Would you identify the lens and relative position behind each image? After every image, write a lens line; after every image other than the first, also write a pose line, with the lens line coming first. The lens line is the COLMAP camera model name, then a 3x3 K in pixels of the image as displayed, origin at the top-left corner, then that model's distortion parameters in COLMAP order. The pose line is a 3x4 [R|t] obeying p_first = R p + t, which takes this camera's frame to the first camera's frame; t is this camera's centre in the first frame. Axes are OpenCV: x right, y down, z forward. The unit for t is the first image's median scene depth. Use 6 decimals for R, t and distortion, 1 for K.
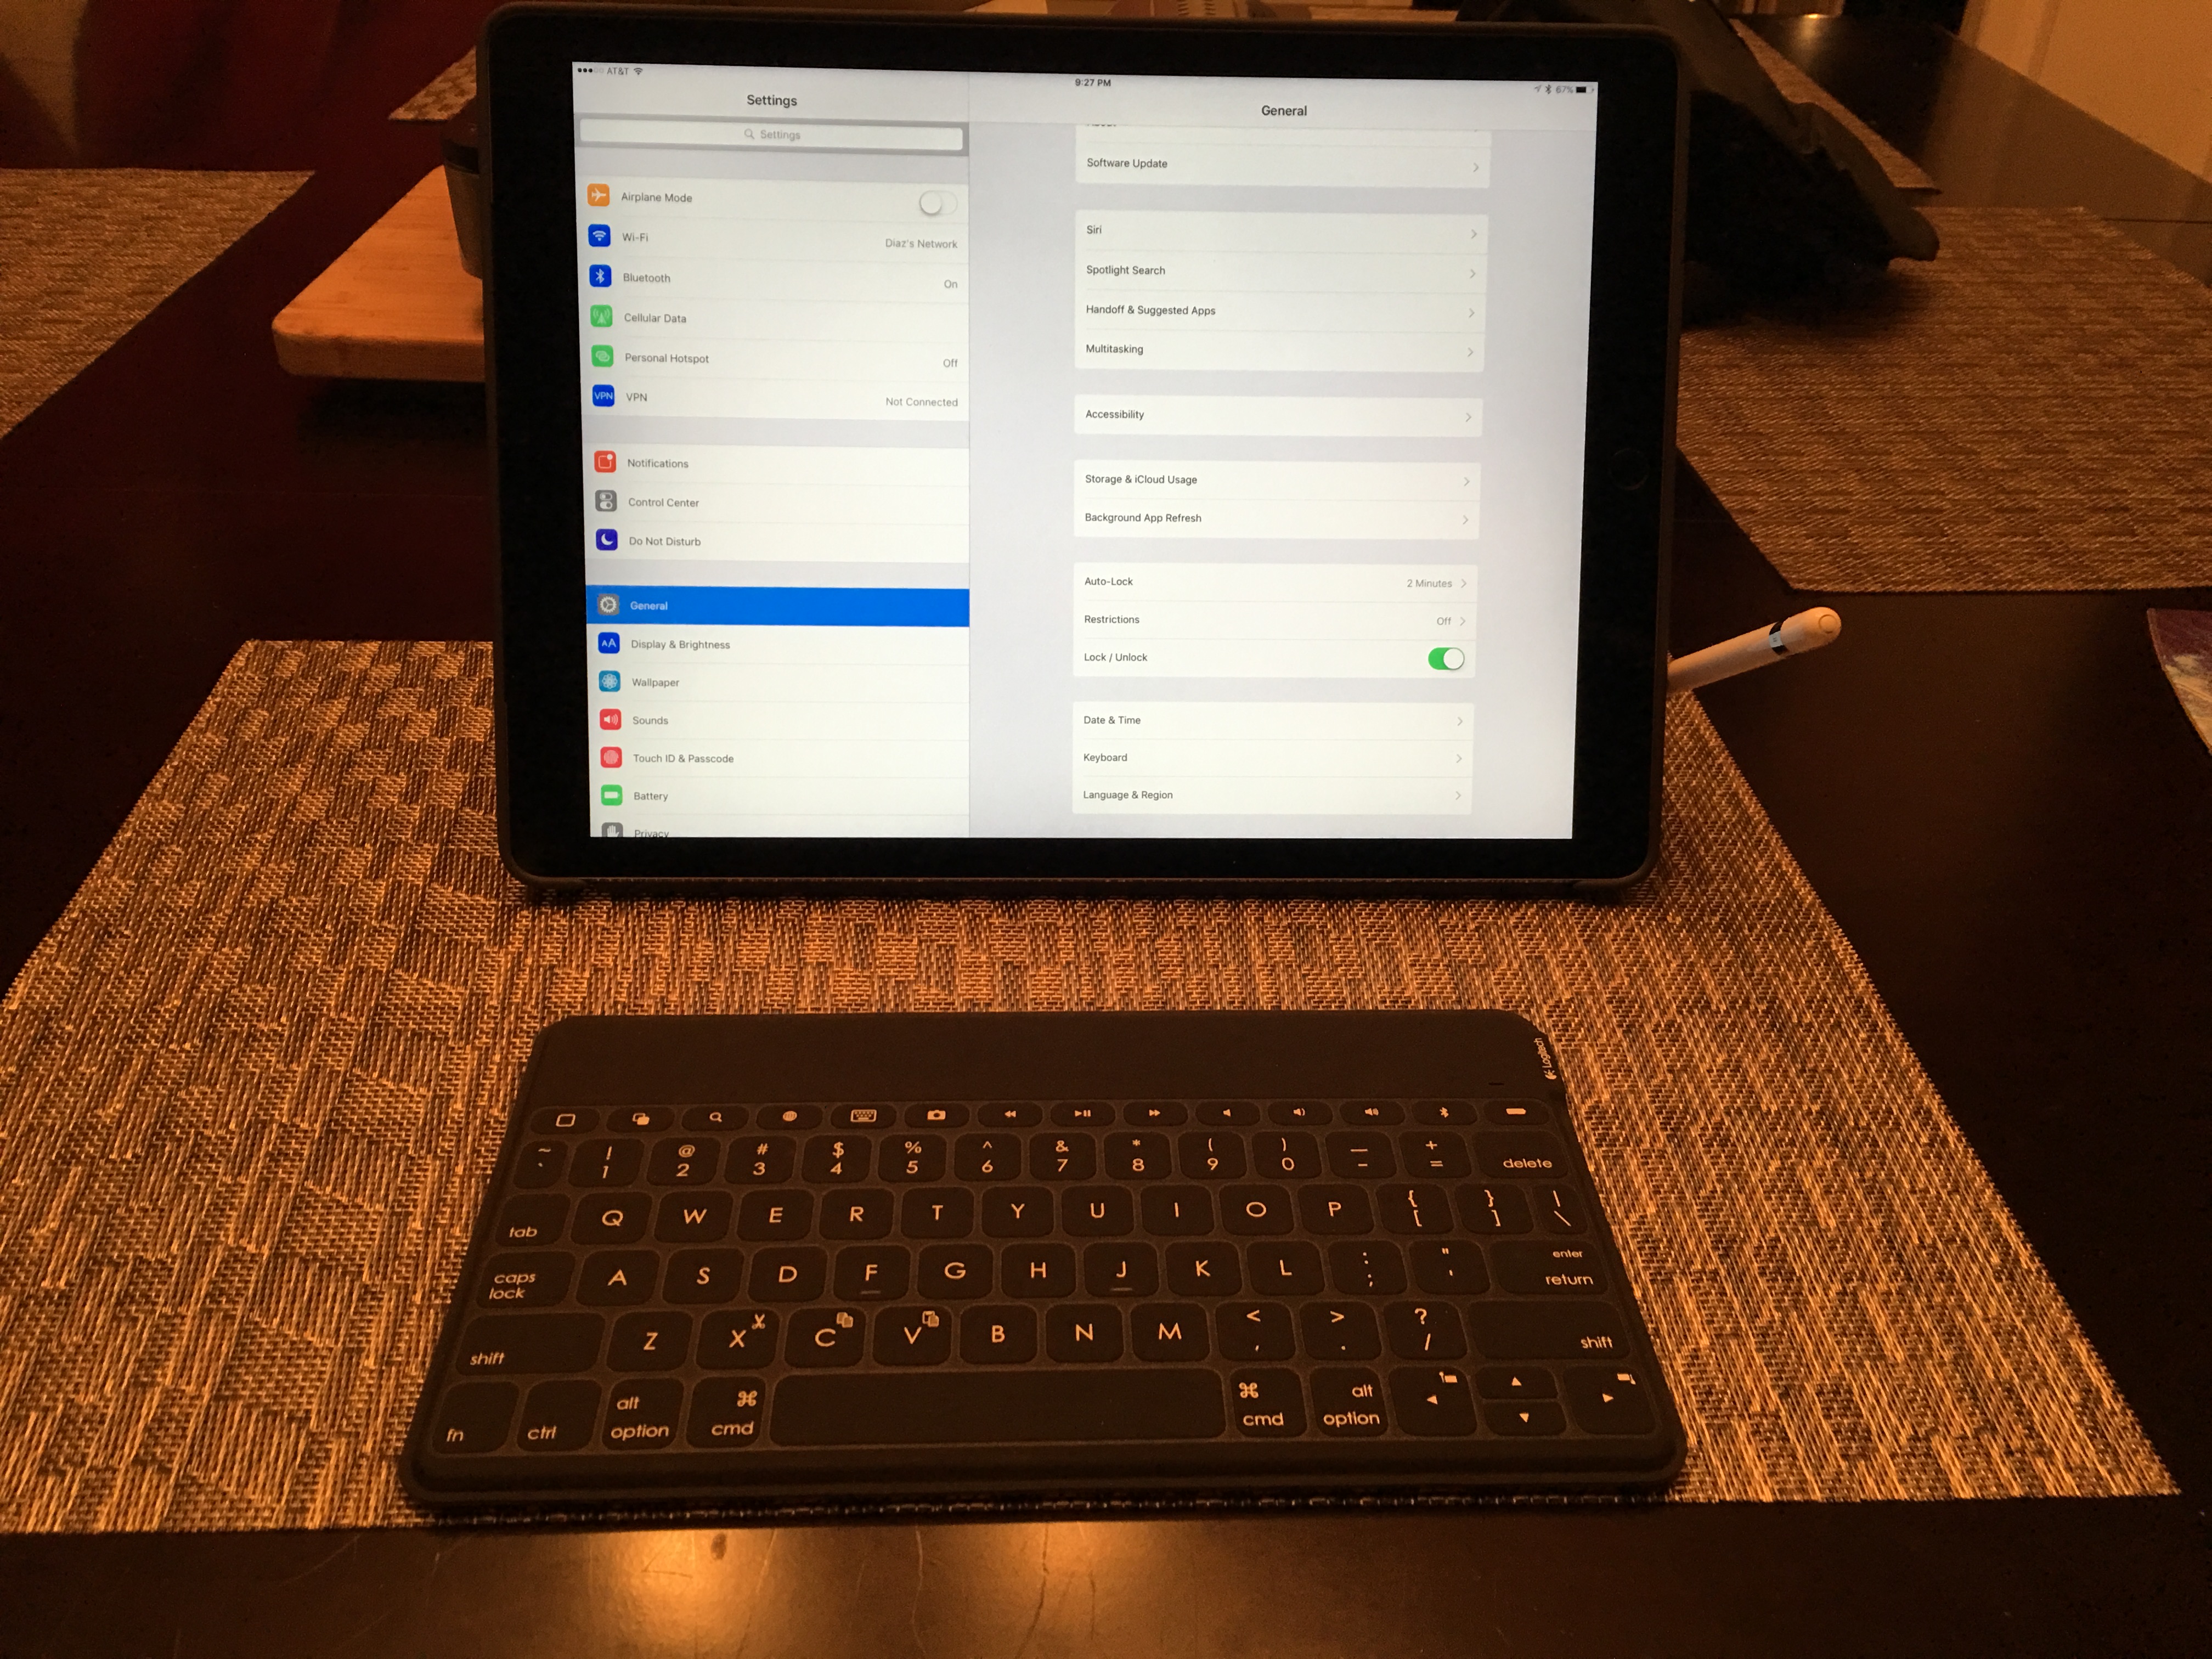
lens RADIAL K [[1857.7, 0, 1109.2], [0, 1857.7, 809.5], [0, 0, 1]] dist [0.067962, -0.076423]
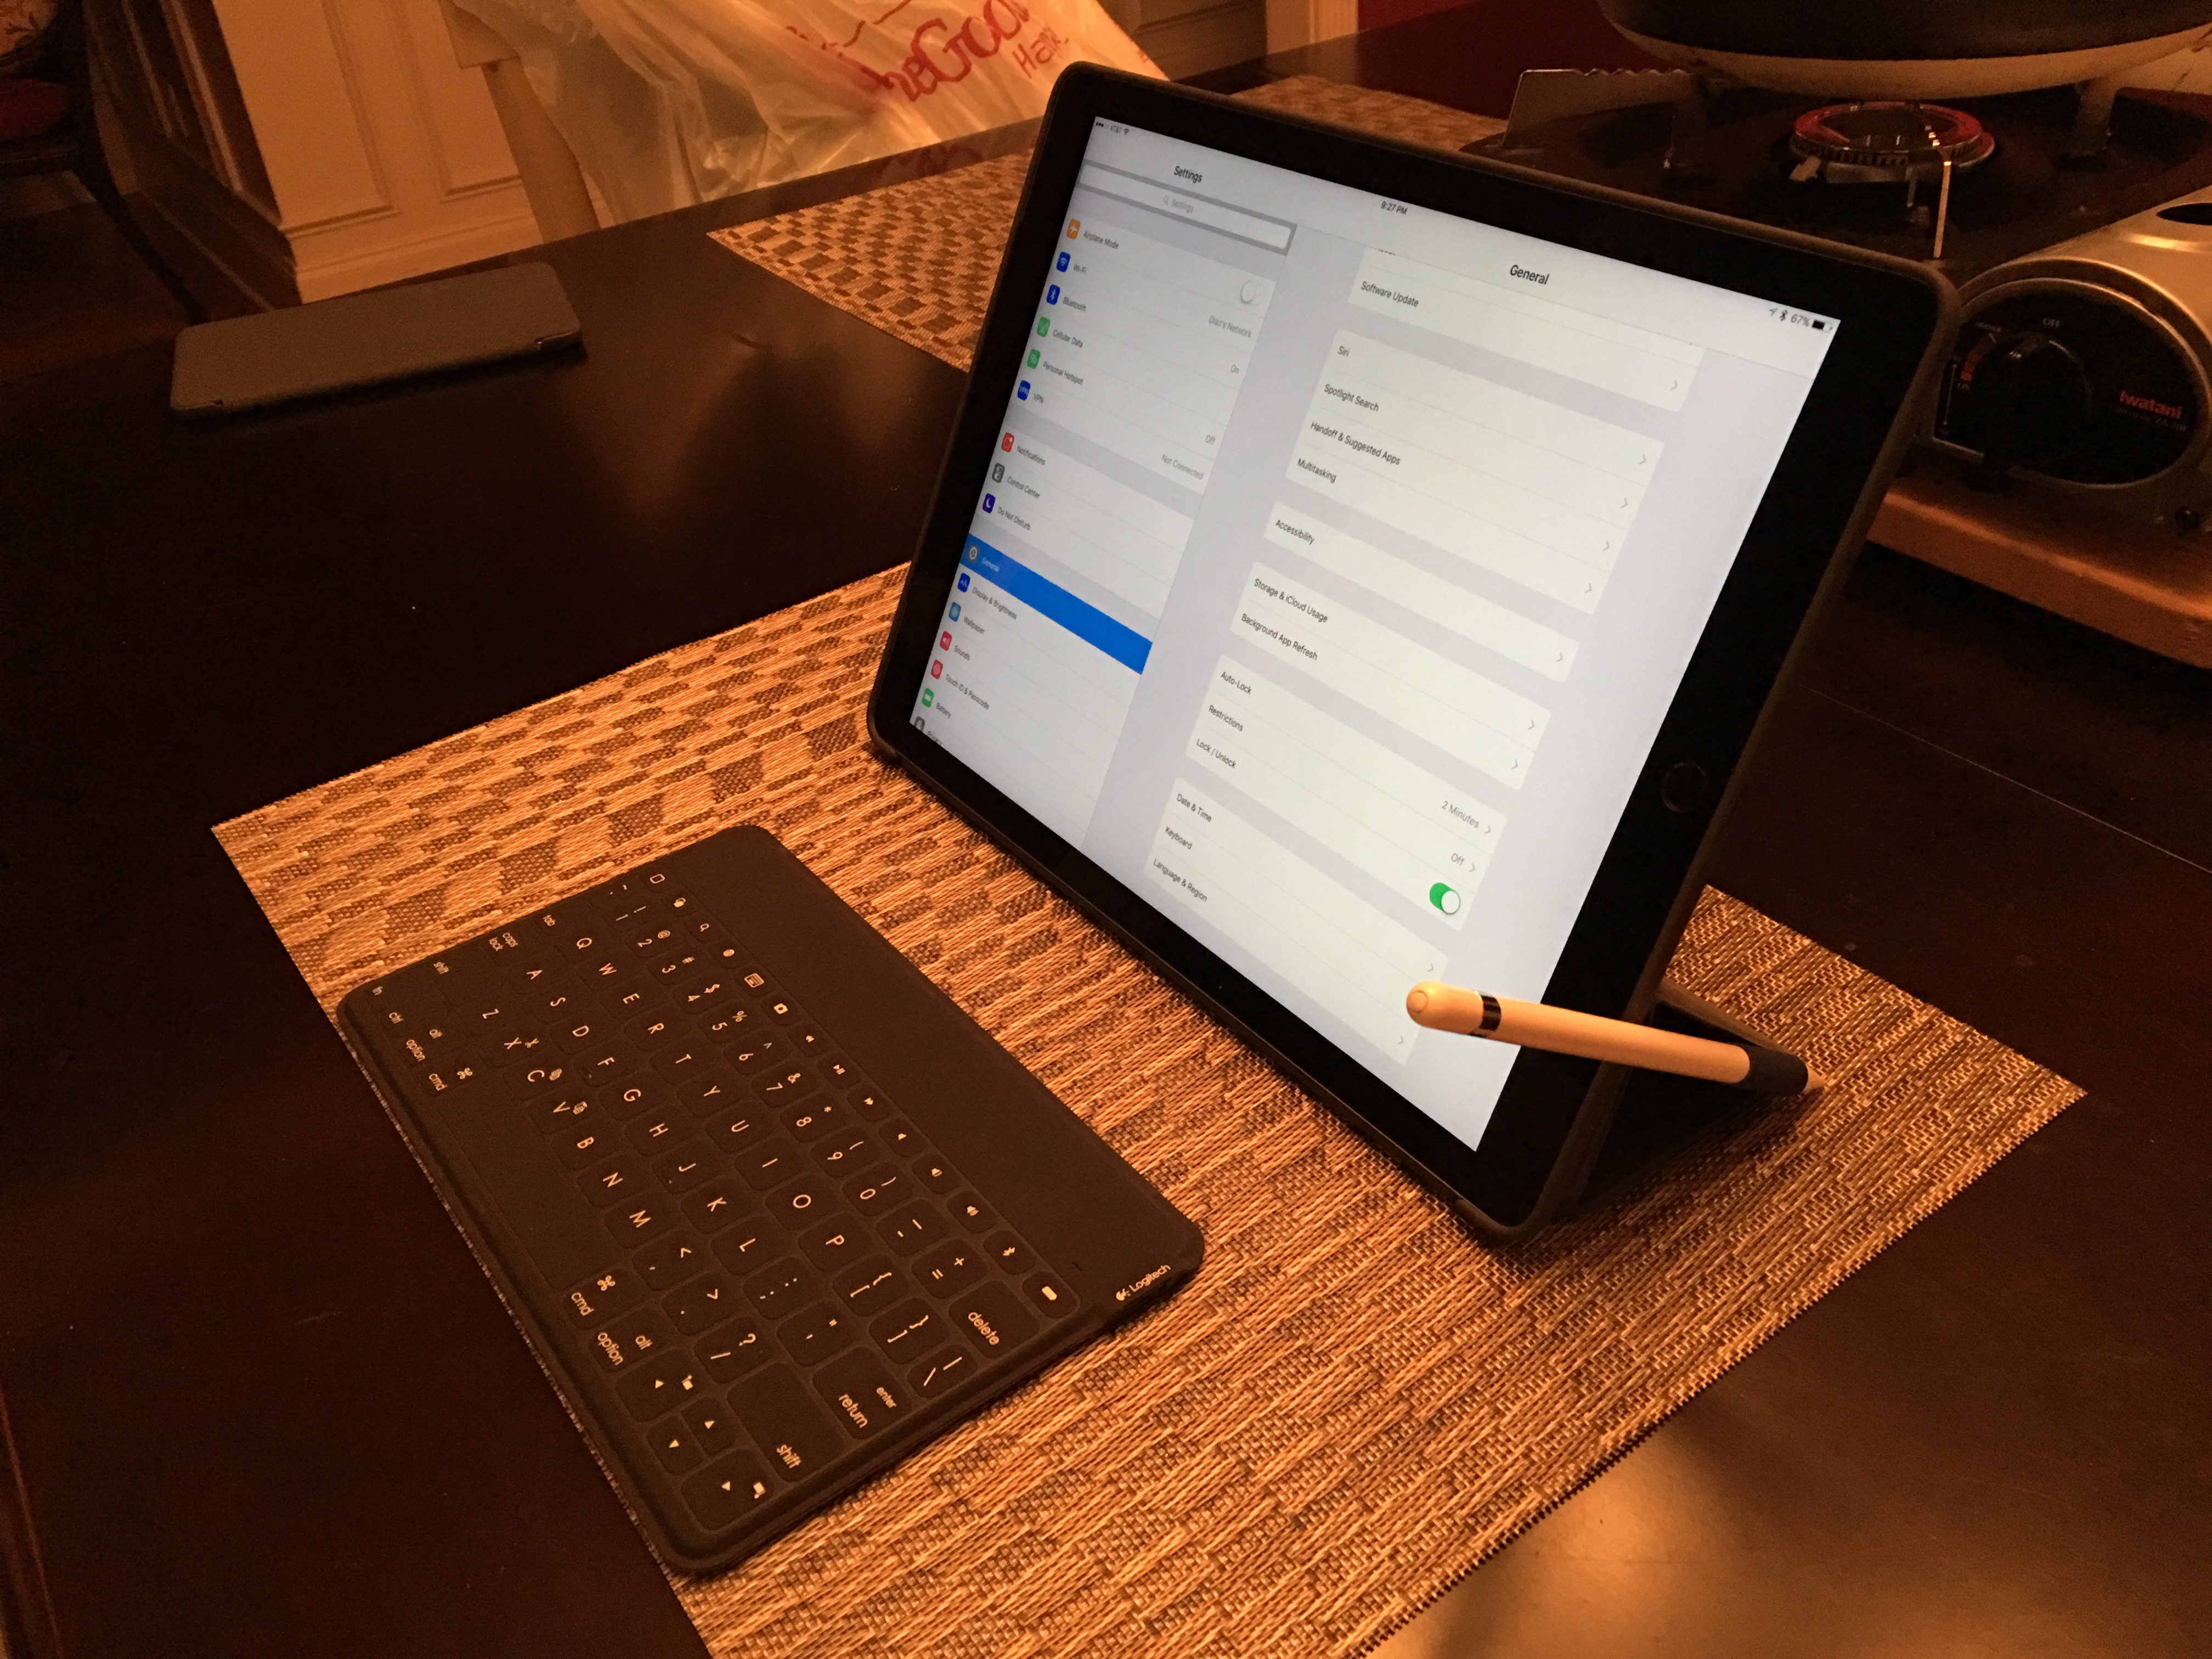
lens RADIAL K [[1857.7, 0, 1112.8], [0, 1857.7, 823.4], [0, 0, 1]] dist [0.067962, -0.076423]
pose [[0.559956, 0.411385, -0.719175, 0.818426], [-0.386458, 0.897496, 0.212488, -0.274417], [0.732871, 0.158947, 0.661541, 0.323900]]
